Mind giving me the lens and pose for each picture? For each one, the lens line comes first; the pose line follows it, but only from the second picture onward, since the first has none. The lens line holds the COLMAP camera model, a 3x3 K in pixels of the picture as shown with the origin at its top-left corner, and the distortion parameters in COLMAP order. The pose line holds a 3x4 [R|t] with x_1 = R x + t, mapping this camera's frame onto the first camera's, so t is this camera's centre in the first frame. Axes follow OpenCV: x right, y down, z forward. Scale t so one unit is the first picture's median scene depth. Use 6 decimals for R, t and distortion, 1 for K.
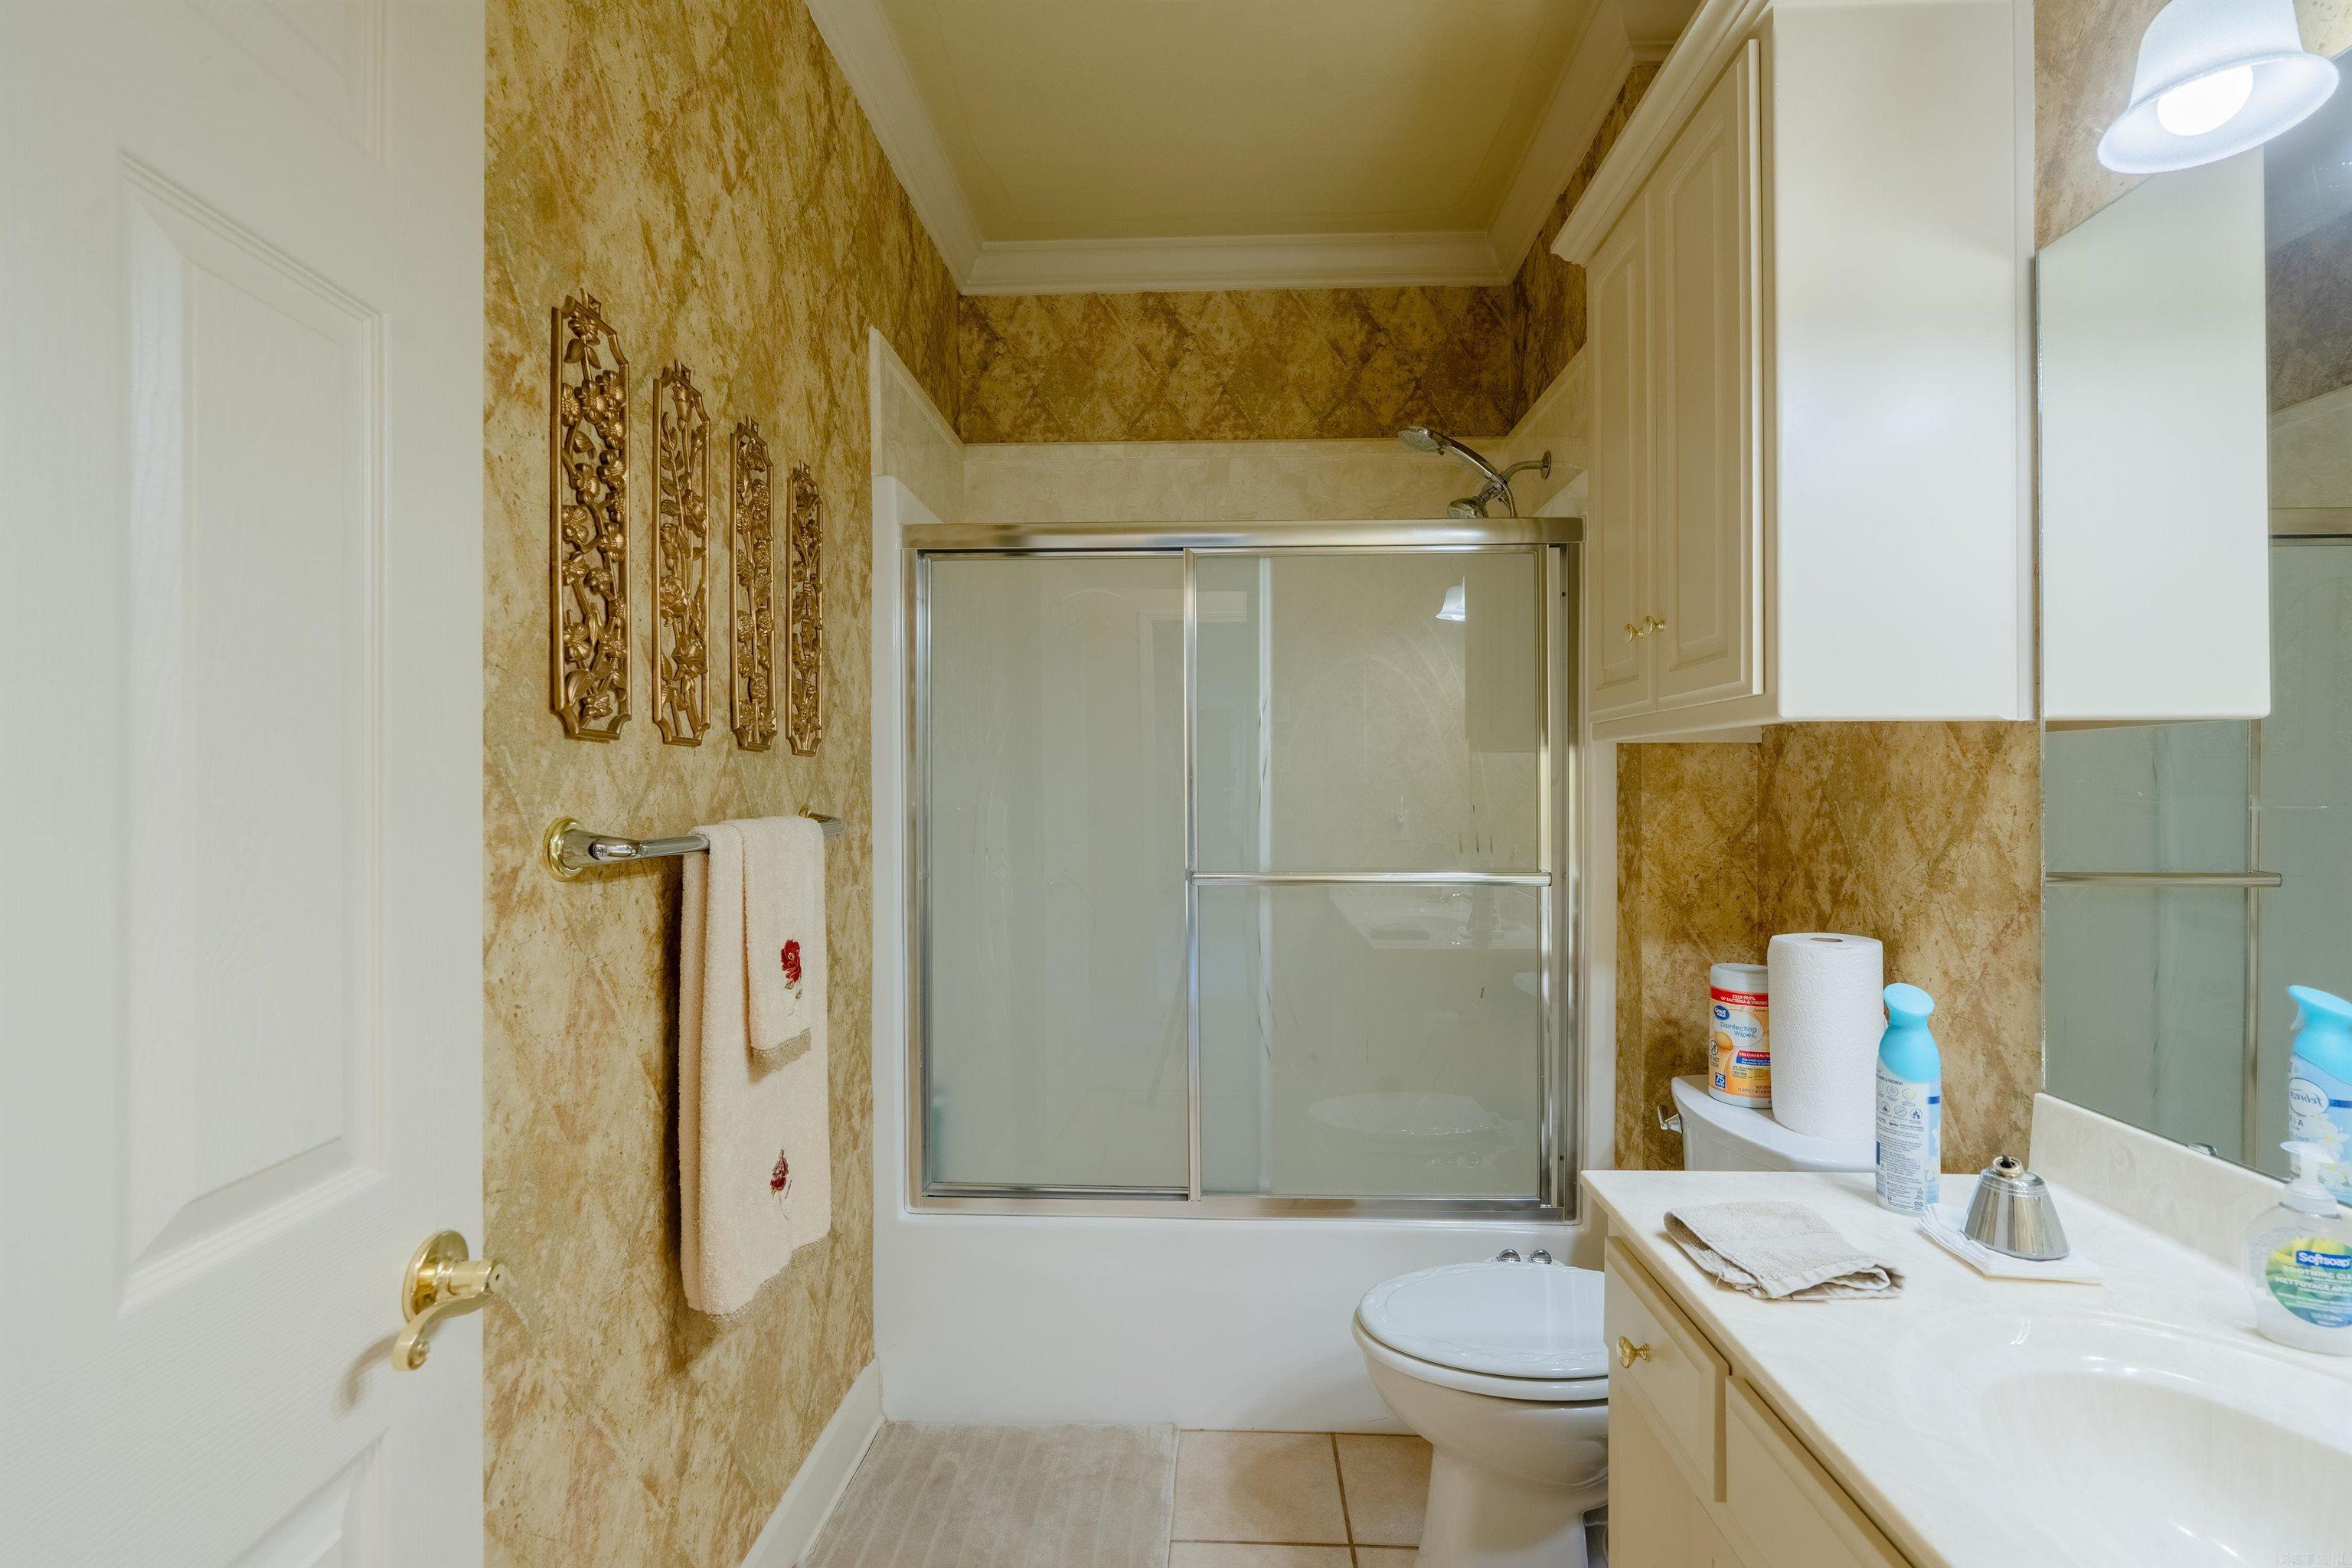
lens RADIAL K [[1053.2, 0, 1172.6], [0, 1053.2, 782.3], [0, 0, 1]] dist [0.003438, 0.001943]
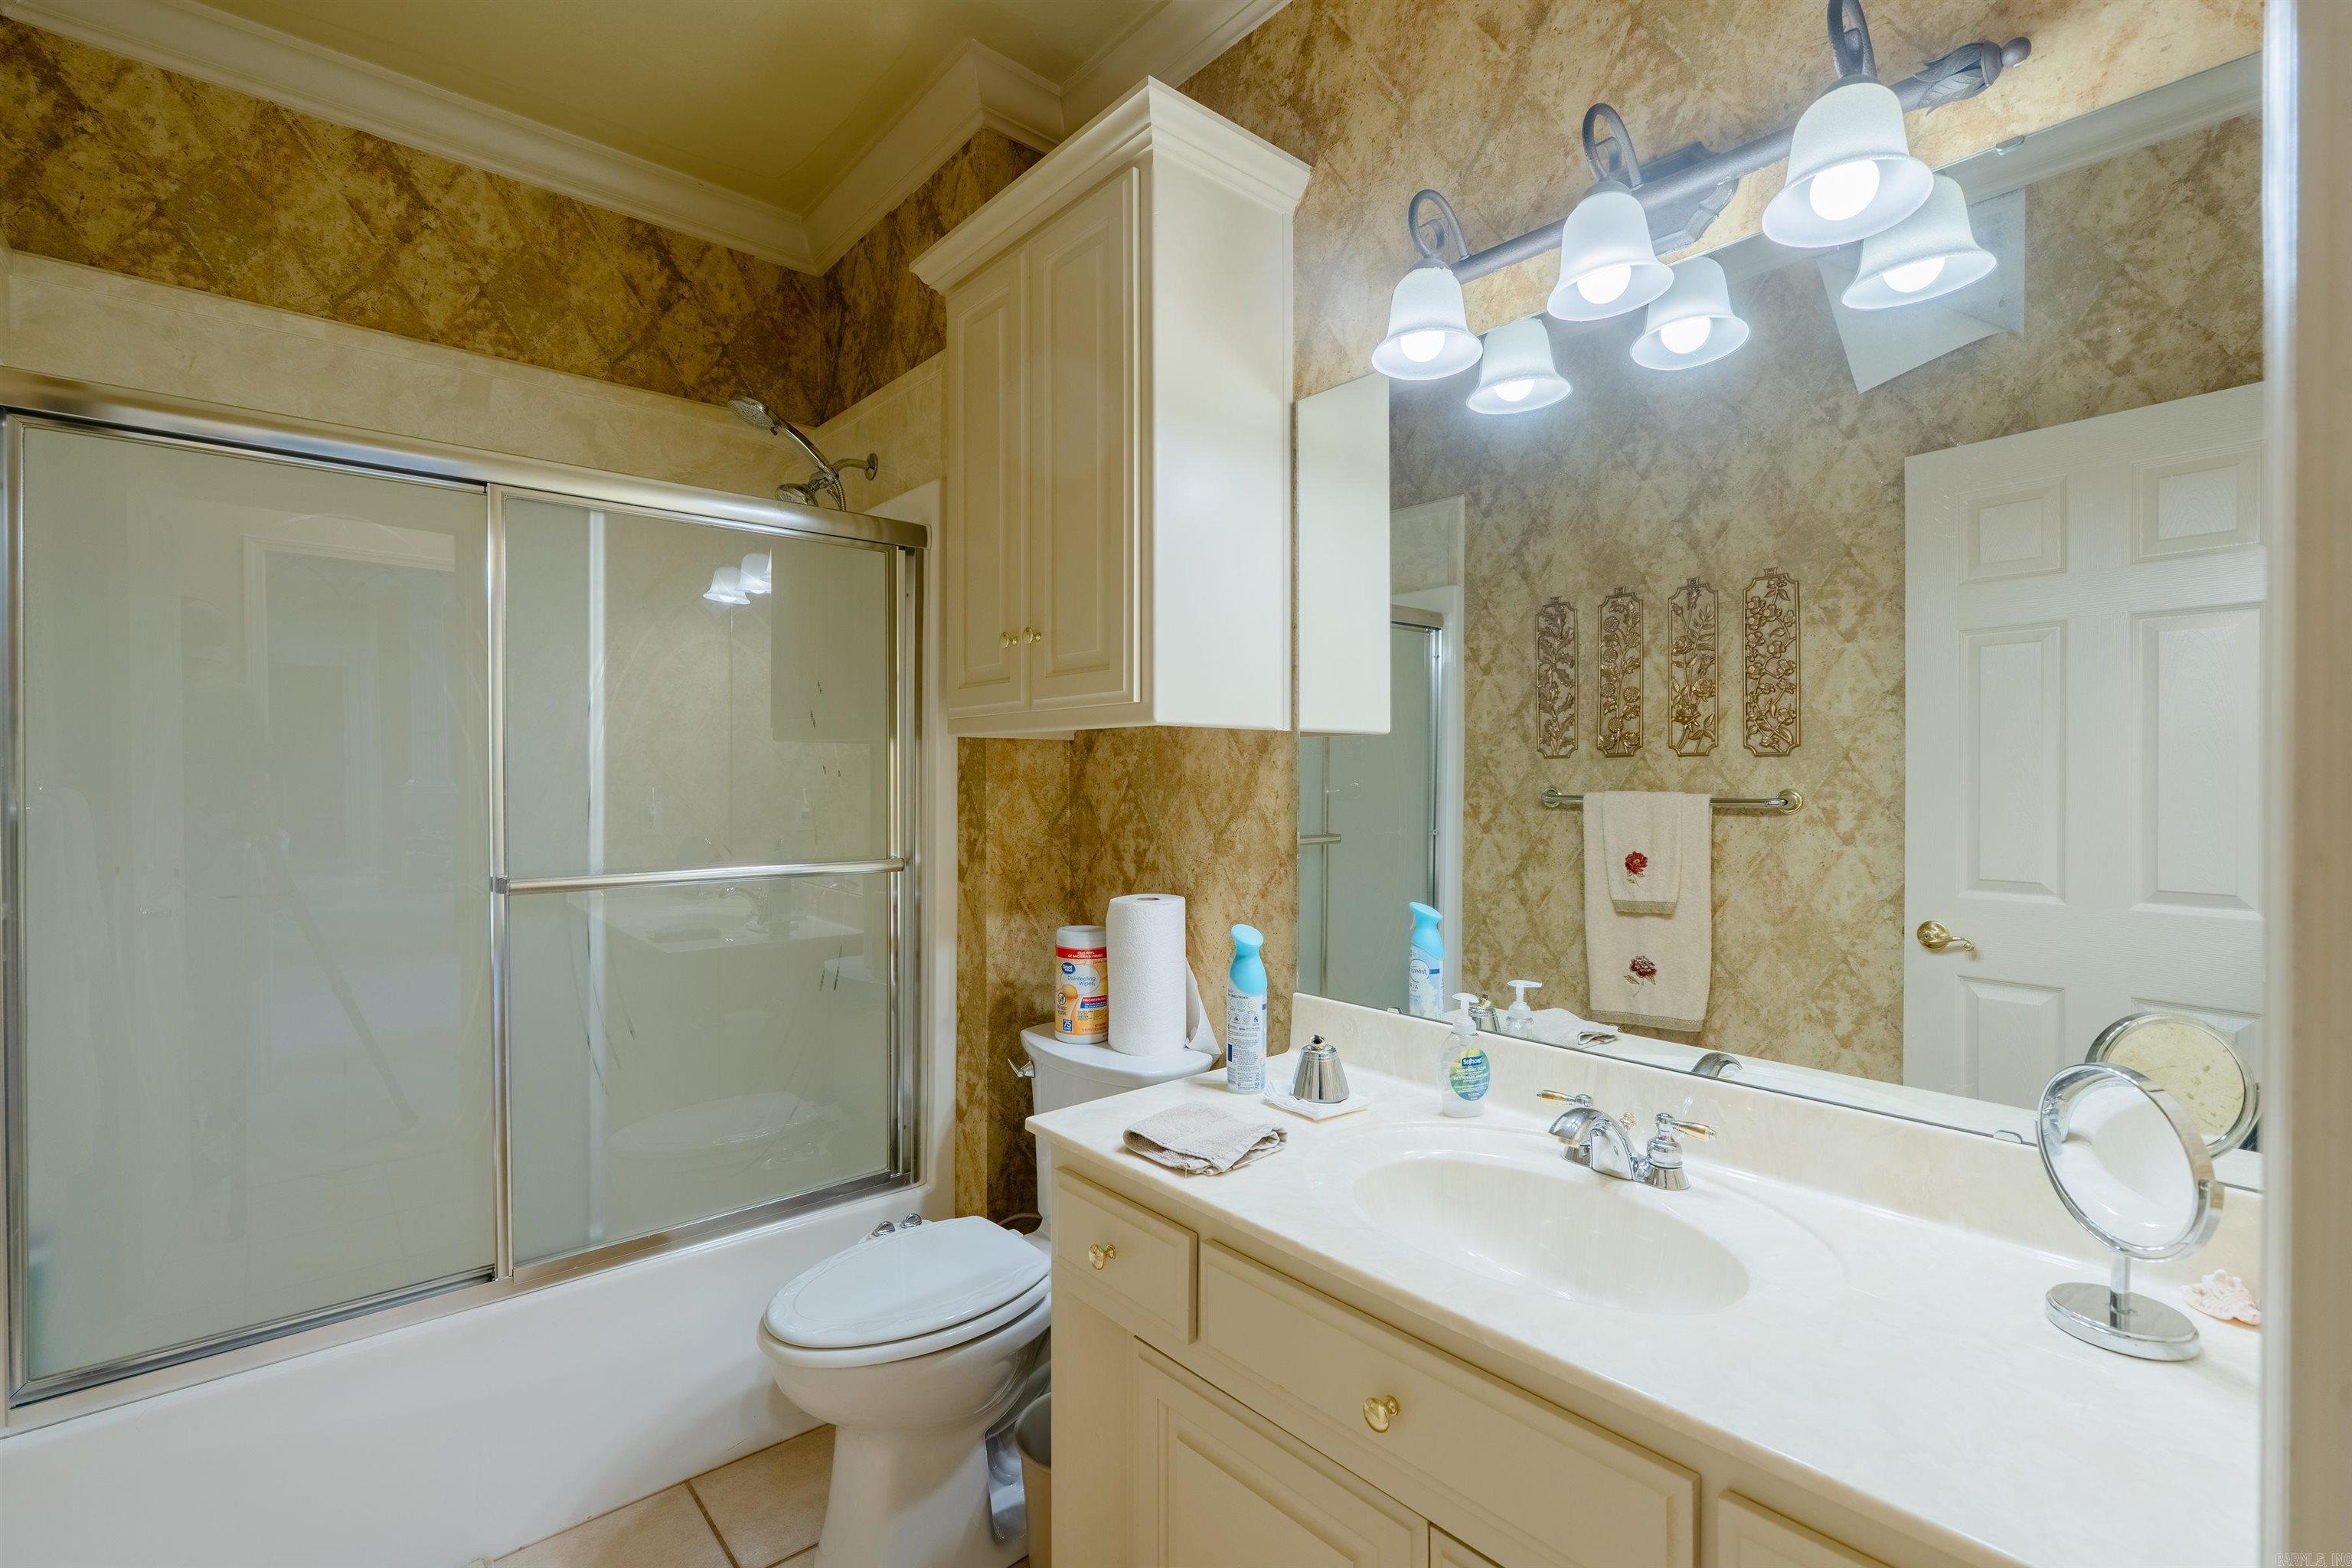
lens RADIAL K [[1053.2, 0, 1172.5], [0, 1053.2, 781.2], [0, 0, 1]] dist [0.003438, 0.001943]
pose [[0.737267, -0.001301, 0.675601, -0.160757], [-0.004384, 0.999968, 0.006709, 0.000236], [-0.675588, -0.007908, 0.737237, 0.041930]]
